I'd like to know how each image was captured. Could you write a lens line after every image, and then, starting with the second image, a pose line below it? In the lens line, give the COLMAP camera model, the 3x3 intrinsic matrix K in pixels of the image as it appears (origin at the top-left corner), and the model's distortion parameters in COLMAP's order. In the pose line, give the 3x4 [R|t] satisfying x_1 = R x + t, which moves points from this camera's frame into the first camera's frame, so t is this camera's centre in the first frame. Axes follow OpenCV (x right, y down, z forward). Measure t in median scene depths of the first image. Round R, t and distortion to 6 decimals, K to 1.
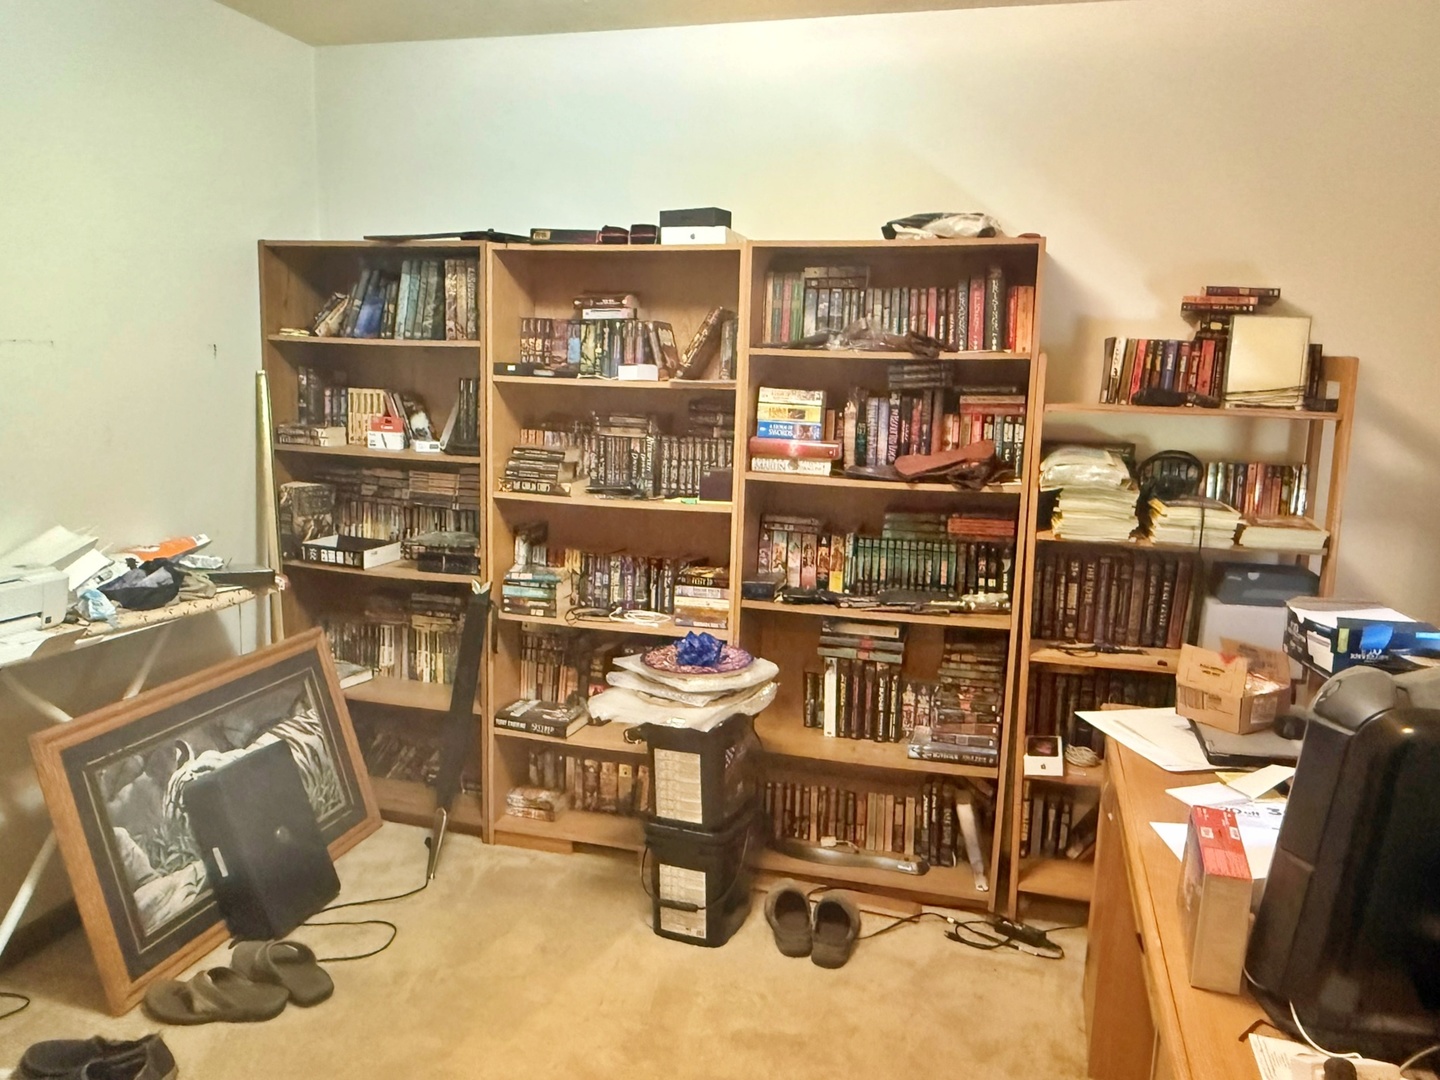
lens RADIAL K [[1076.6, 0, 720.0], [0, 1076.6, 540.0], [0, 0, 1]] dist [0.004943, 0.001038]
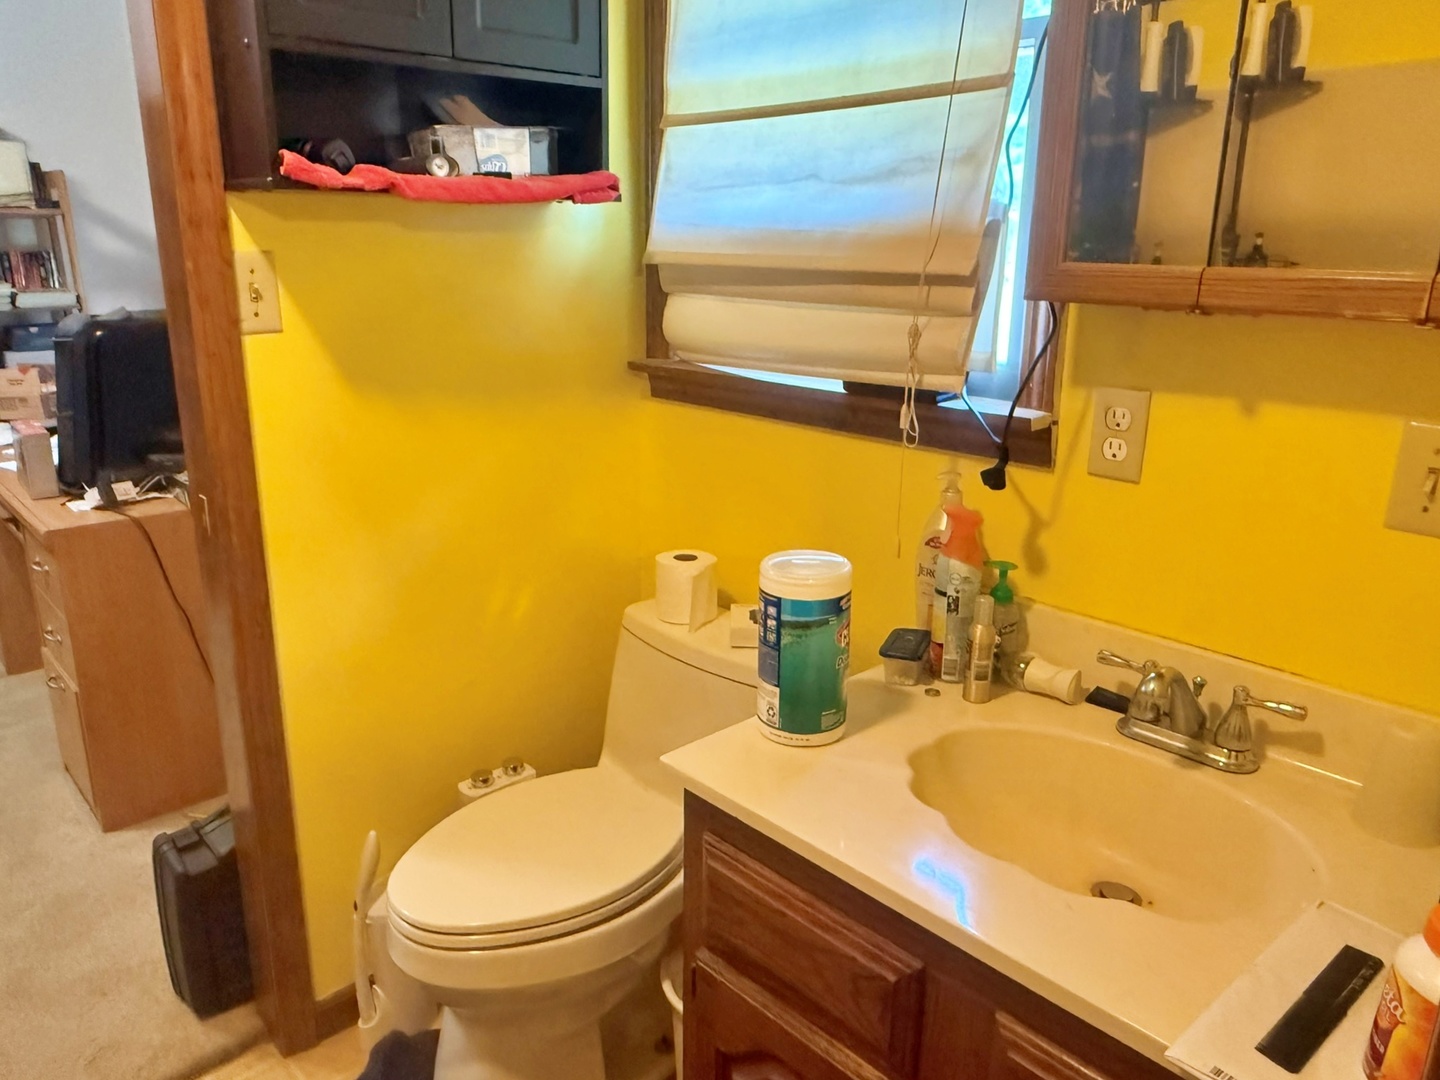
lens RADIAL K [[1076.6, 0, 720.0], [0, 1076.6, 540.0], [0, 0, 1]] dist [0.004943, 0.001038]
pose [[0.539770, -0.254585, 0.802393, -0.233298], [0.155867, 0.966917, 0.201934, 0.157747], [-0.827257, 0.016069, 0.561594, -0.552358]]
